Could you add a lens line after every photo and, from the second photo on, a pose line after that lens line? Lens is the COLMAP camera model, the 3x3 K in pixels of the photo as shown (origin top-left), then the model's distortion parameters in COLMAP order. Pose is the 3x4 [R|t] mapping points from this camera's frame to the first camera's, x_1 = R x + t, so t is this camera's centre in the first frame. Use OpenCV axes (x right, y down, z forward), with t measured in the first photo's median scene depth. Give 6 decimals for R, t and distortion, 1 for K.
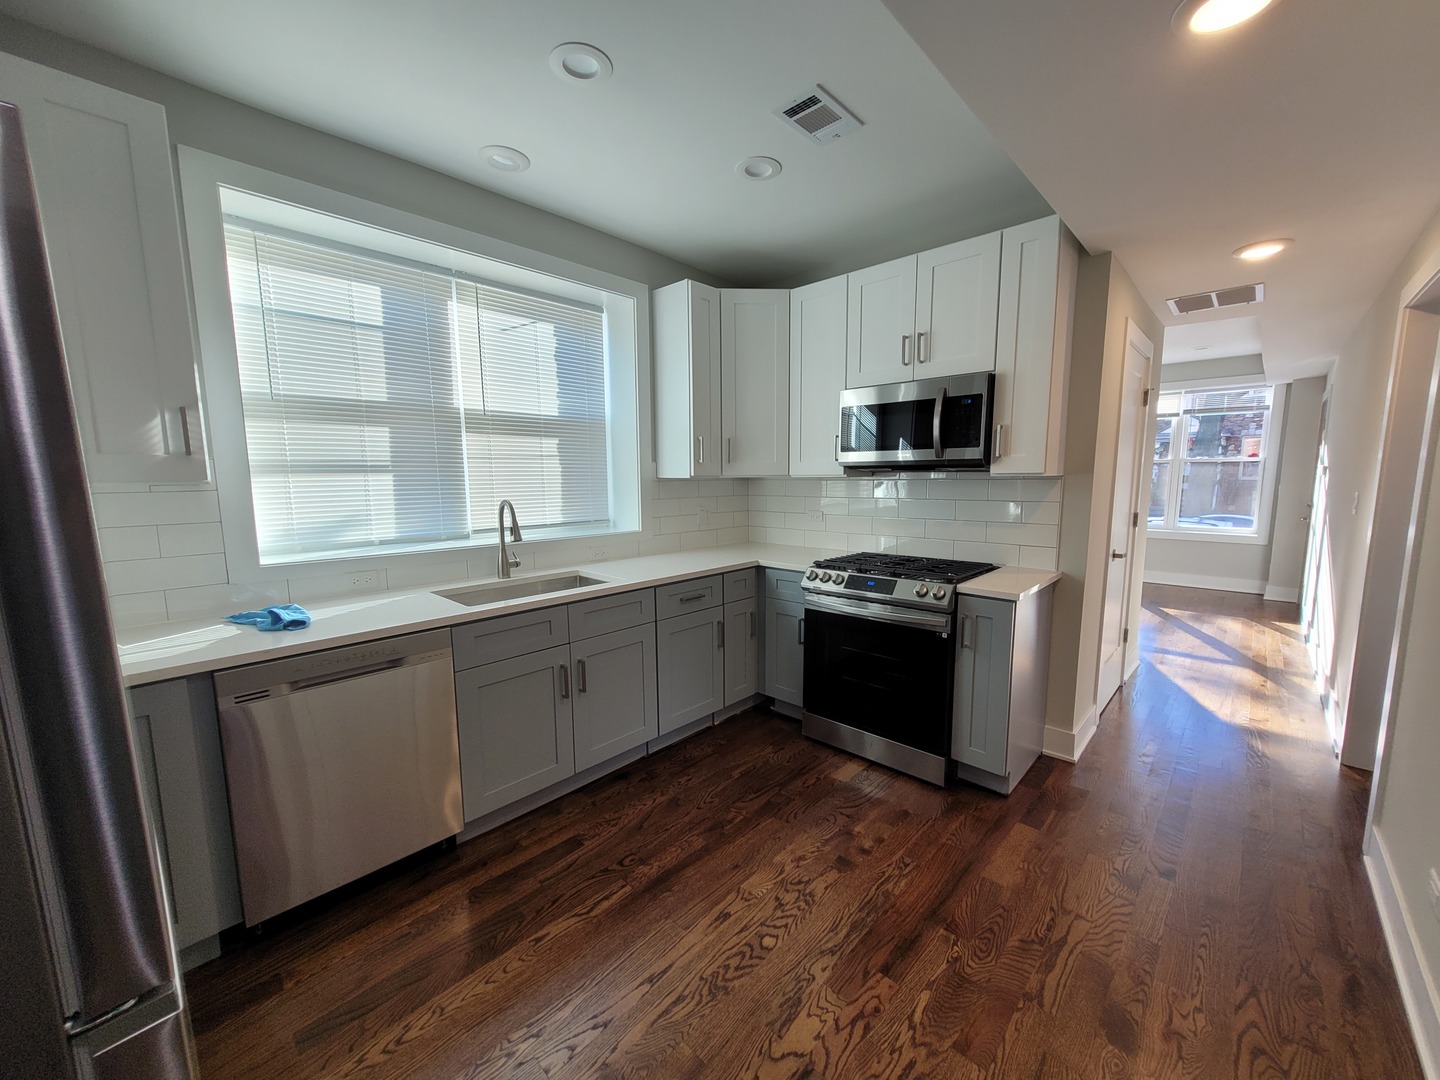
lens RADIAL K [[564.0, 0, 734.6], [0, 564.0, 540.8], [0, 0, 1]] dist [0.010743, -0.000374]
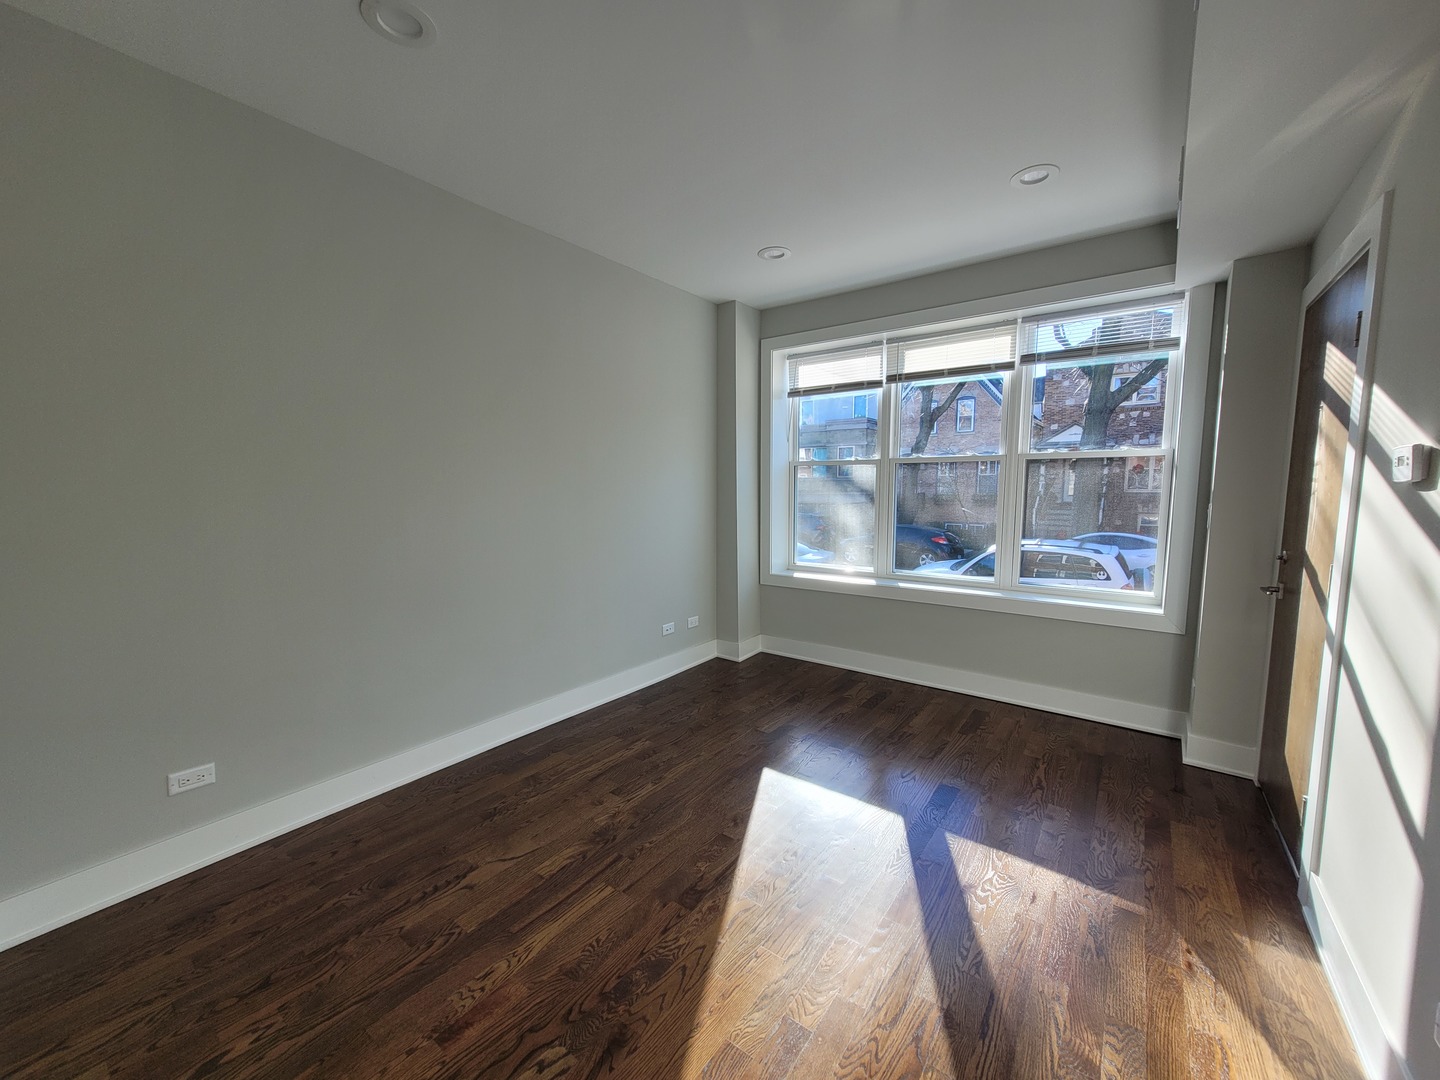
lens RADIAL K [[564.0, 0, 734.6], [0, 564.0, 540.8], [0, 0, 1]] dist [0.010743, -0.000374]
pose [[0.992509, -0.010642, 0.121707, 0.507337], [0.013293, 0.999691, -0.020991, -0.063773], [-0.121446, 0.022451, 0.992344, 0.573360]]
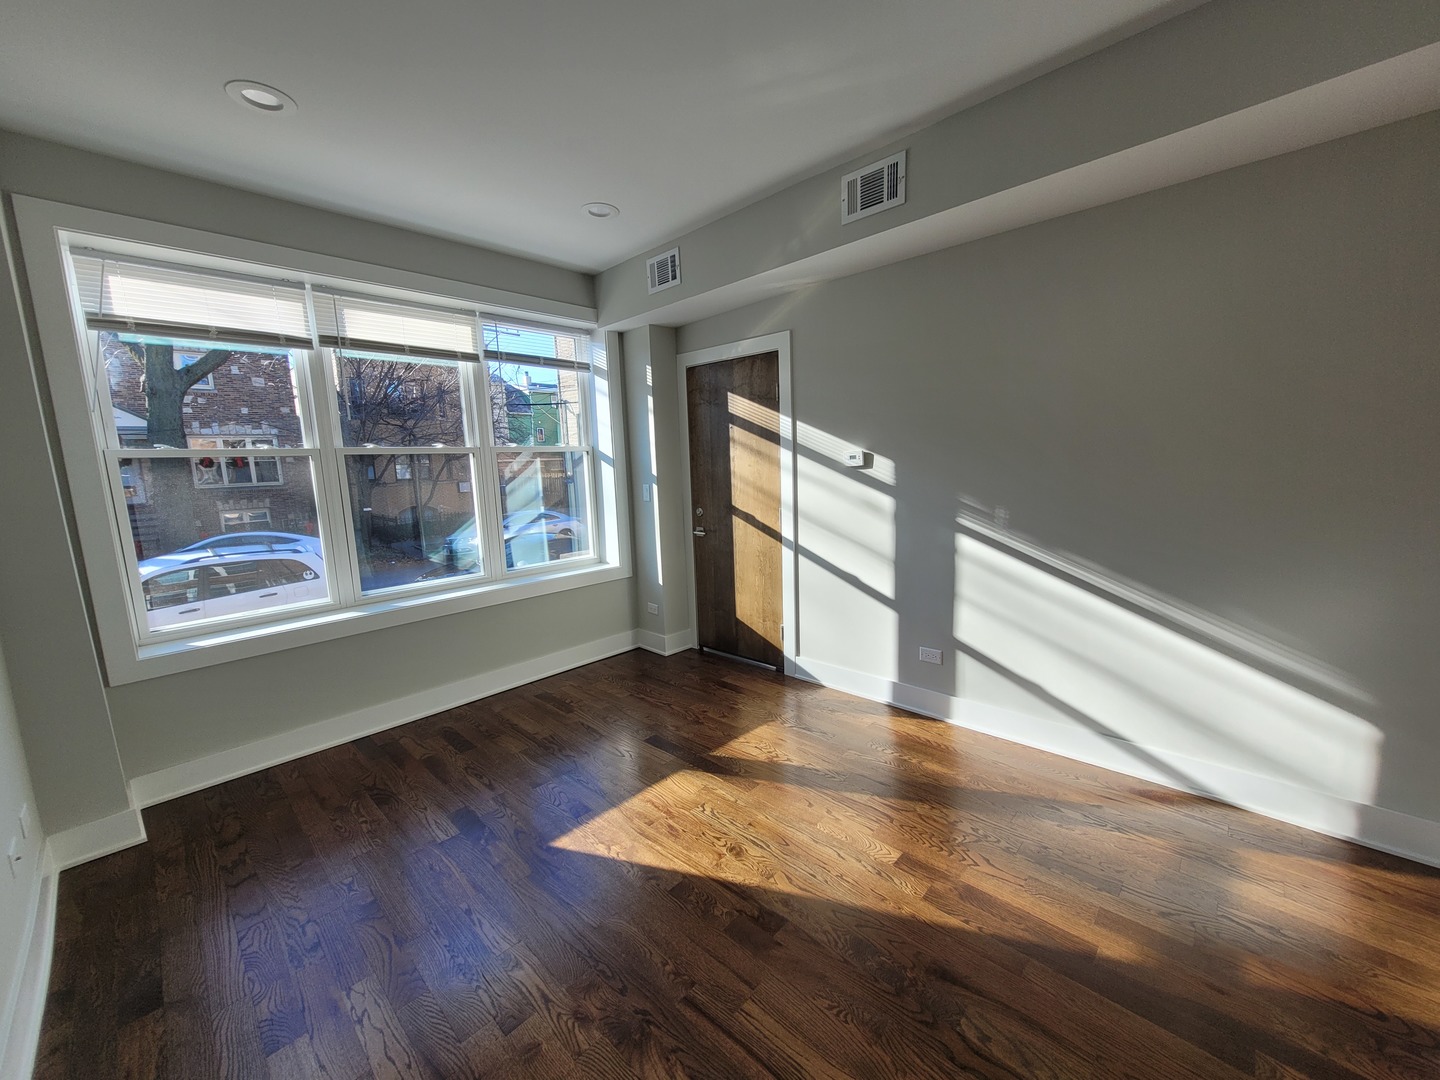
lens RADIAL K [[564.0, 0, 734.6], [0, 564.0, 540.8], [0, 0, 1]] dist [0.010743, -0.000374]
pose [[-0.000631, -0.139088, 0.990280, 0.281322], [0.153514, 0.978528, 0.137535, -0.104408], [-0.988146, 0.152109, 0.020735, 0.843288]]
